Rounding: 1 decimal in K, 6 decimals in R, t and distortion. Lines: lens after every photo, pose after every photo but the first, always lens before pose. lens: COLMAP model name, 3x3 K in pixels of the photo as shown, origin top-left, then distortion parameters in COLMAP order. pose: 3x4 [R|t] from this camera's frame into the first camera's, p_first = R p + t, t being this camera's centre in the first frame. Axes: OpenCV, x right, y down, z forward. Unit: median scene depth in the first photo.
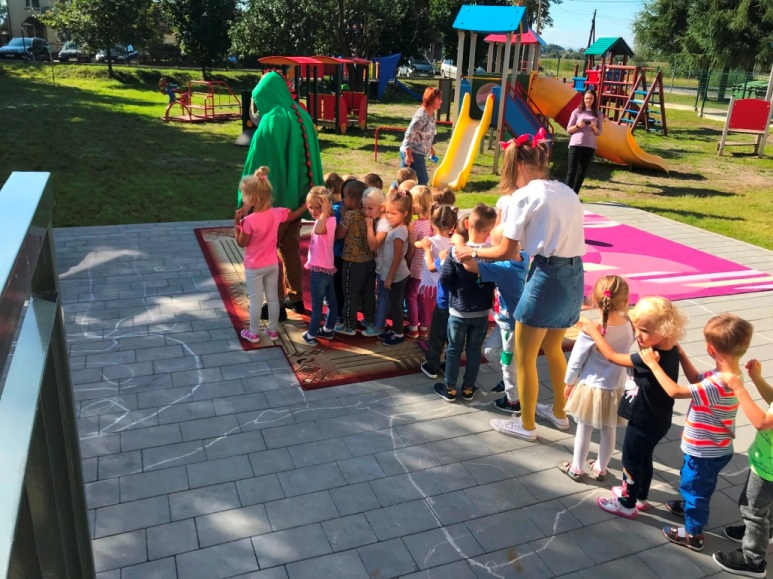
lens RADIAL K [[634.2, 0, 386.5], [0, 634.2, 289.5], [0, 0, 1]] dist [0.007263, -0.004108]
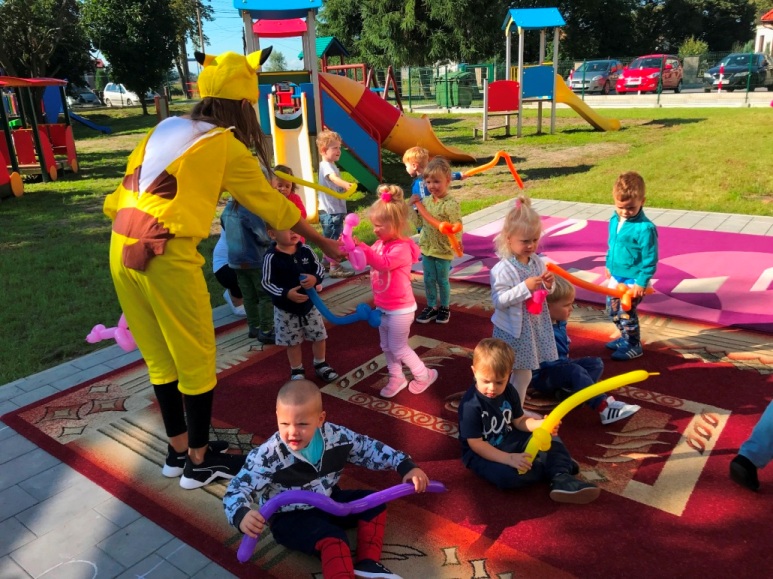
lens RADIAL K [[634.2, 0, 386.5], [0, 634.2, 289.5], [0, 0, 1]] dist [0.007263, -0.004108]
pose [[0.862082, -0.236742, 0.448072, -0.058307], [0.251592, 0.967454, 0.027102, -0.029077], [-0.439905, 0.089367, 0.893586, 0.115672]]
